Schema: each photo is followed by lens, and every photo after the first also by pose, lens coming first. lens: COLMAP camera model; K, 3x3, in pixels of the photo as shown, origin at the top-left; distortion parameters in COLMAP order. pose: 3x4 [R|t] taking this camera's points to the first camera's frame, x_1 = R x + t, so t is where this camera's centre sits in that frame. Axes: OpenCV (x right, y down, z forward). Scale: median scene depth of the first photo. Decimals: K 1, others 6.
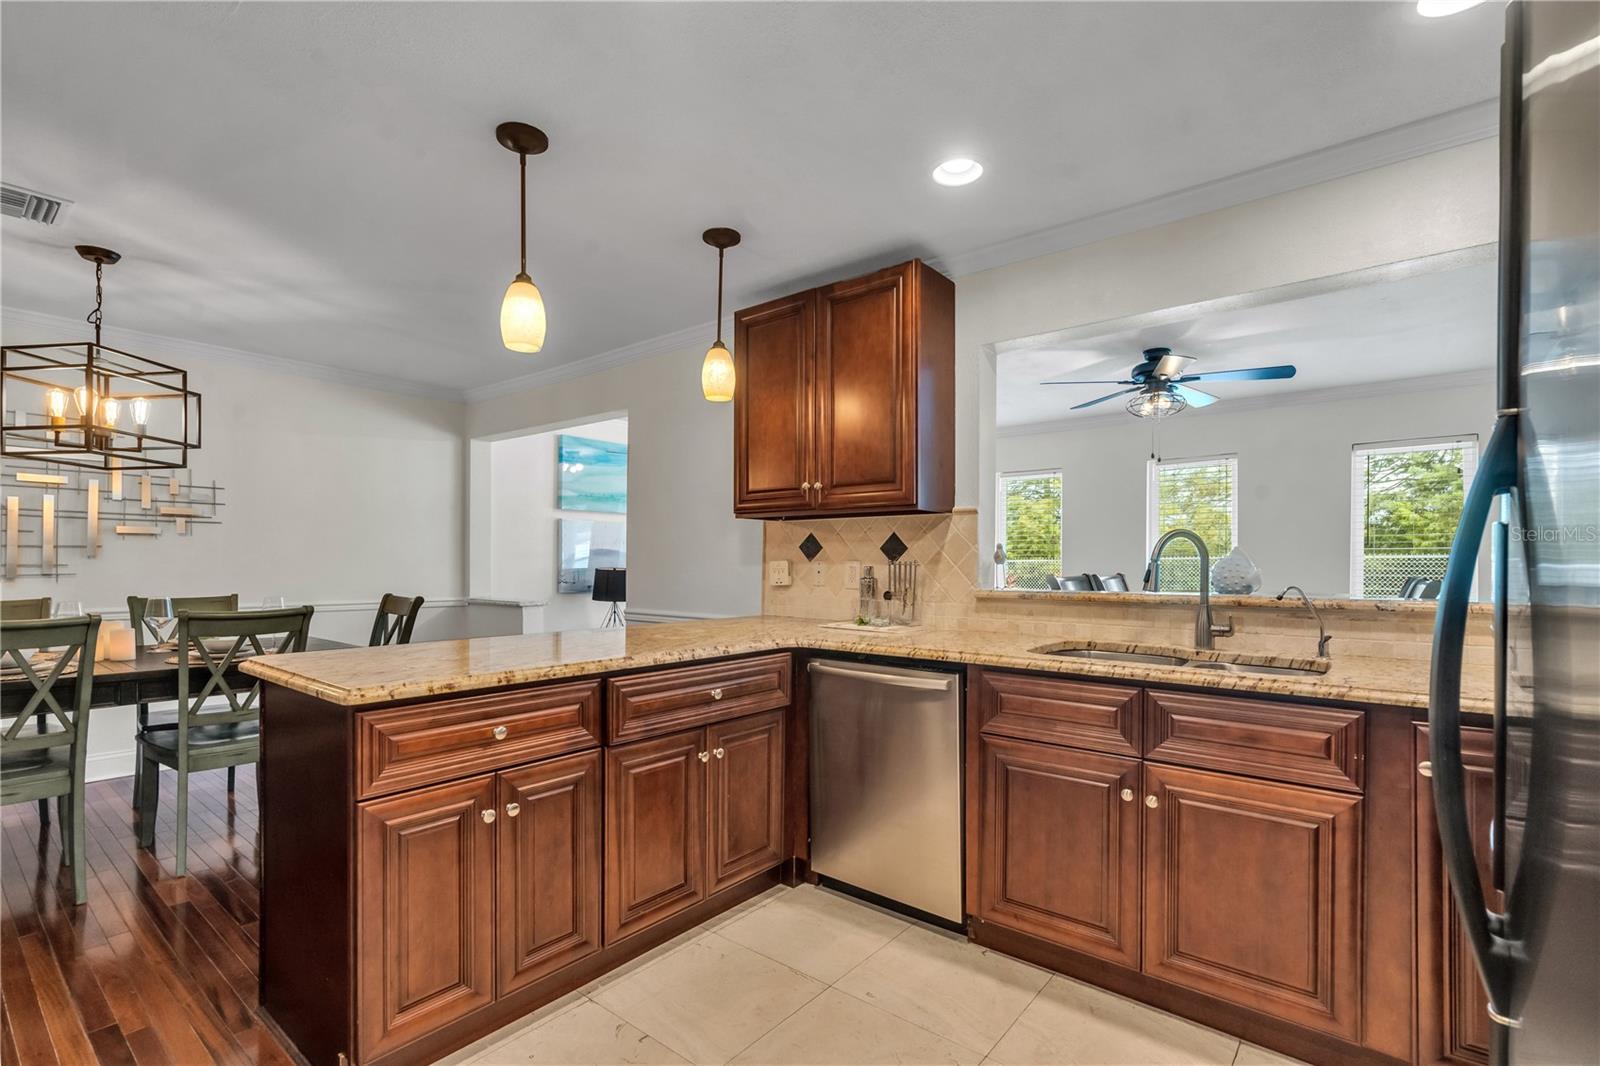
lens RADIAL K [[735.2, 0, 800.7], [0, 735.2, 564.4], [0, 0, 1]] dist [-0.001213, 0.000280]
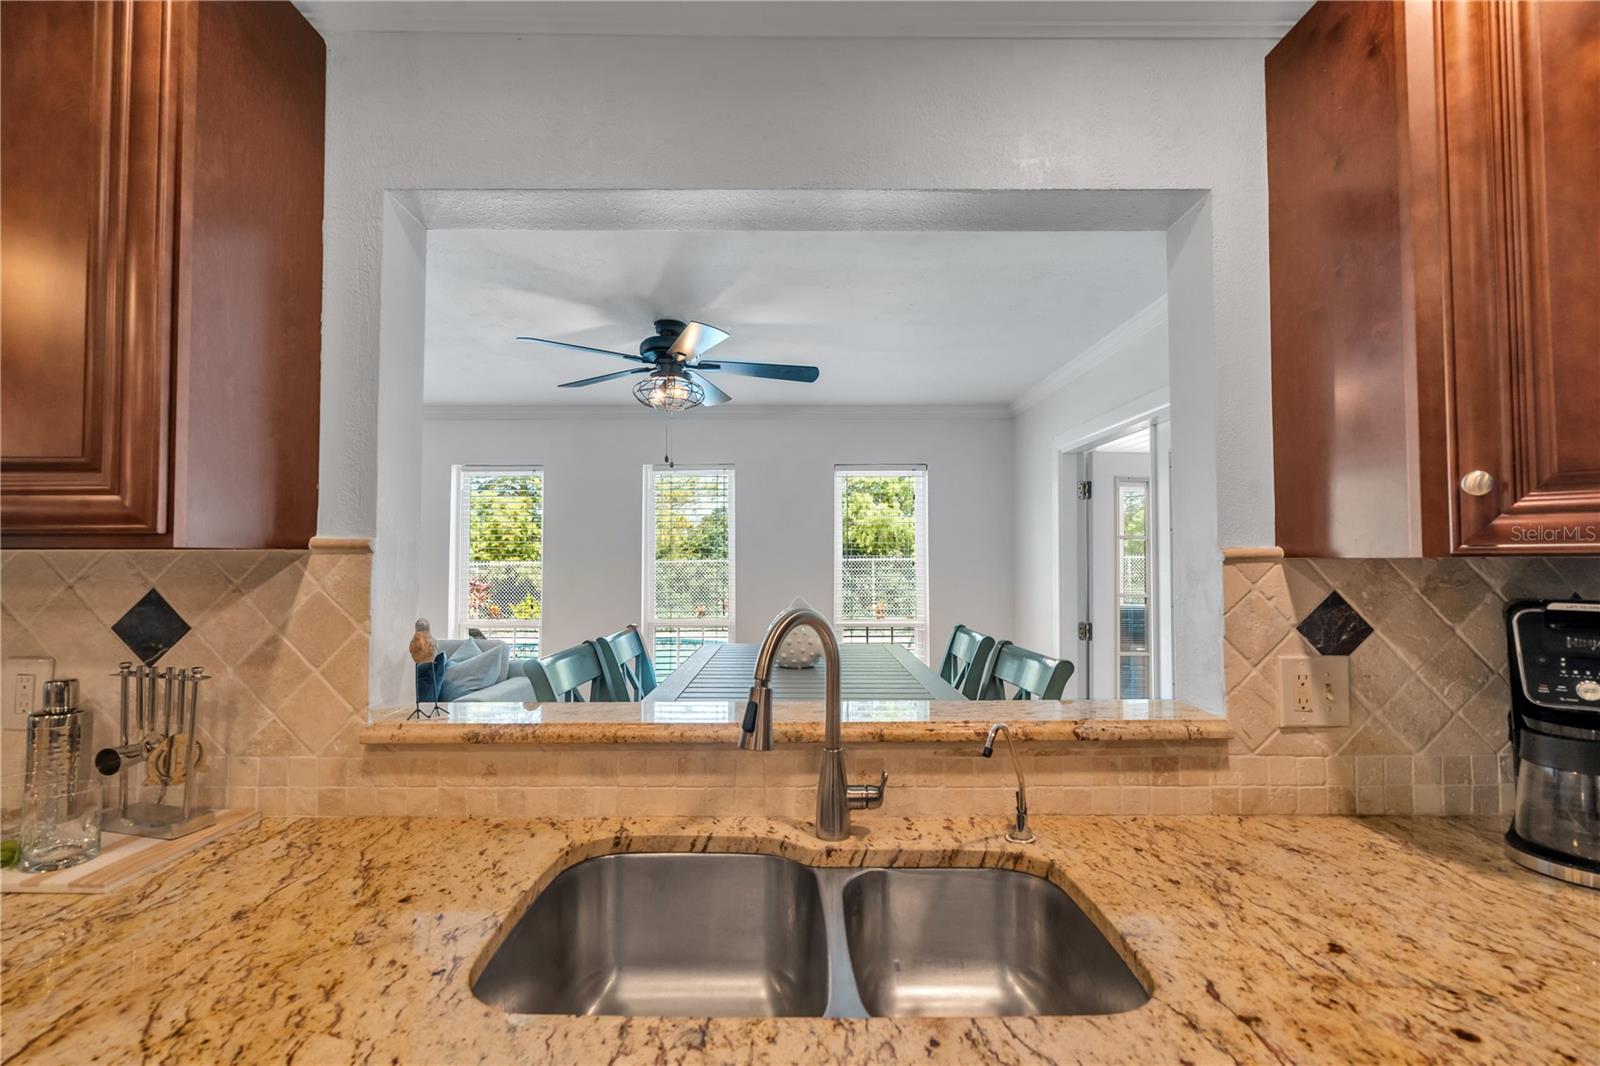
lens RADIAL K [[730.5, 0, 802.4], [0, 730.5, 538.0], [0, 0, 1]] dist [-0.001218, 0.000981]
pose [[0.771922, 0.015676, 0.635524, 0.180443], [0.003476, 0.999577, -0.028878, -0.072417], [-0.635707, 0.024501, 0.771541, 0.548778]]
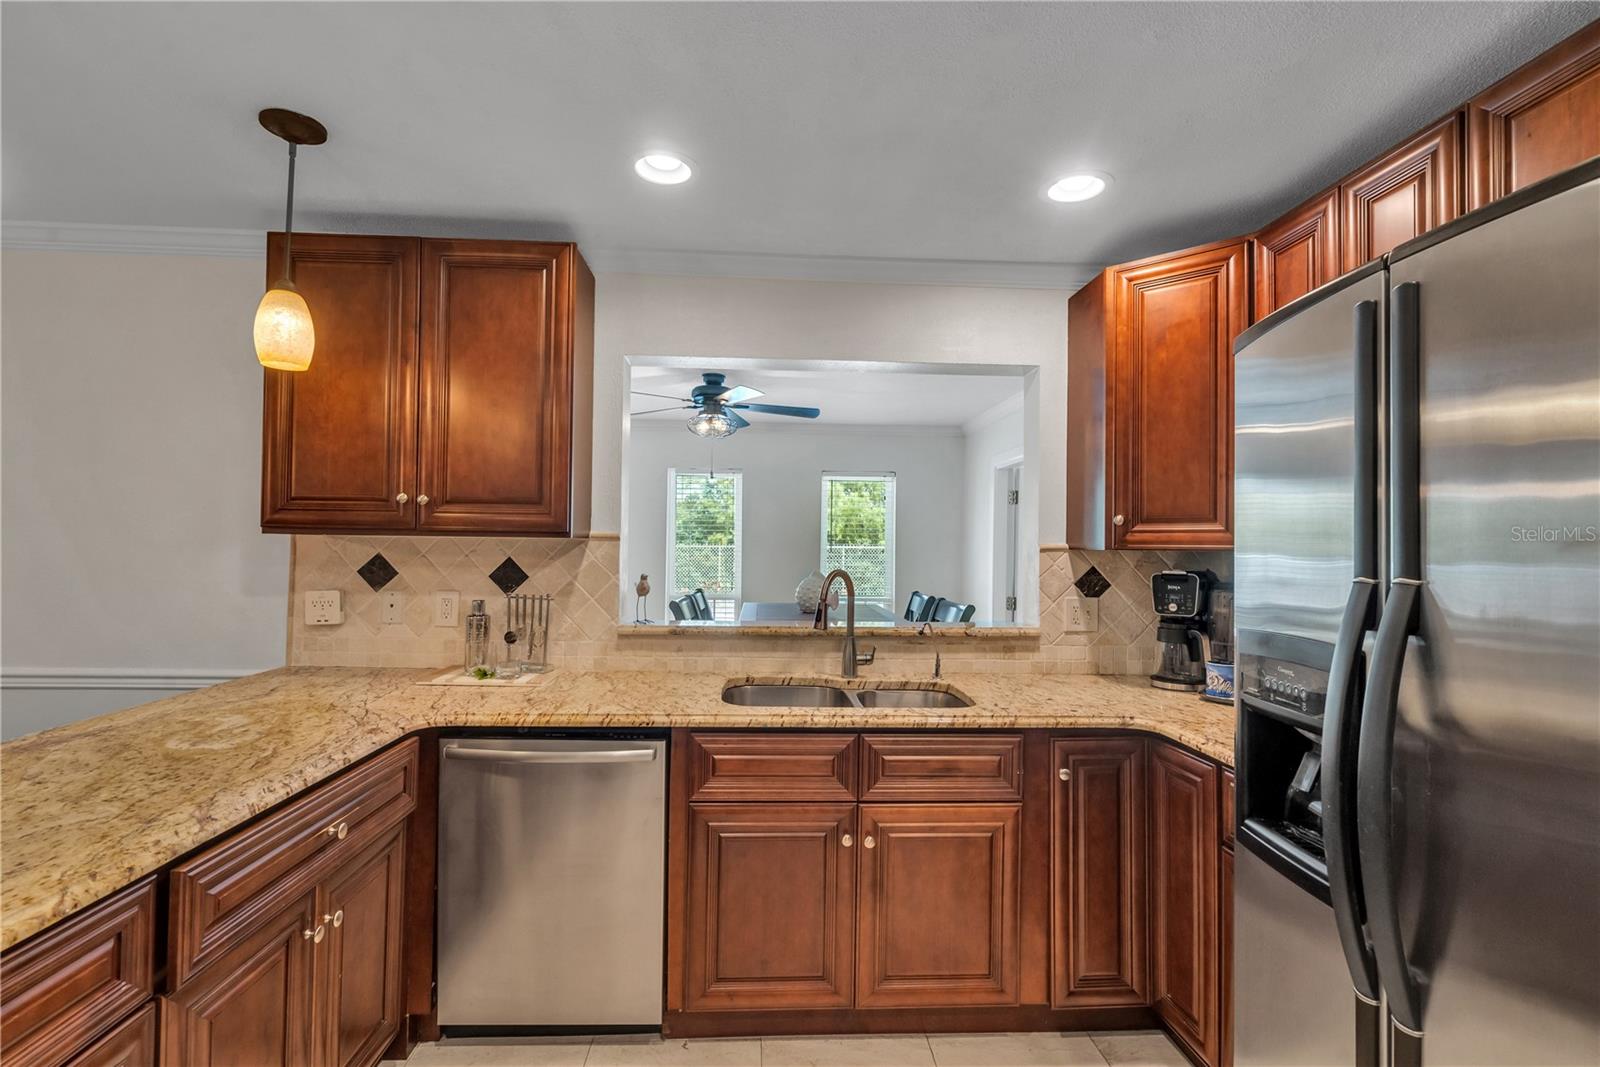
lens RADIAL K [[730.5, 0, 802.4], [0, 730.5, 538.5], [0, 0, 1]] dist [-0.001218, 0.000981]
pose [[0.741663, 0.015401, 0.670596, -0.219020], [-0.011211, 0.999881, -0.010565, -0.072701], [-0.670679, 0.000318, 0.741748, 0.209752]]
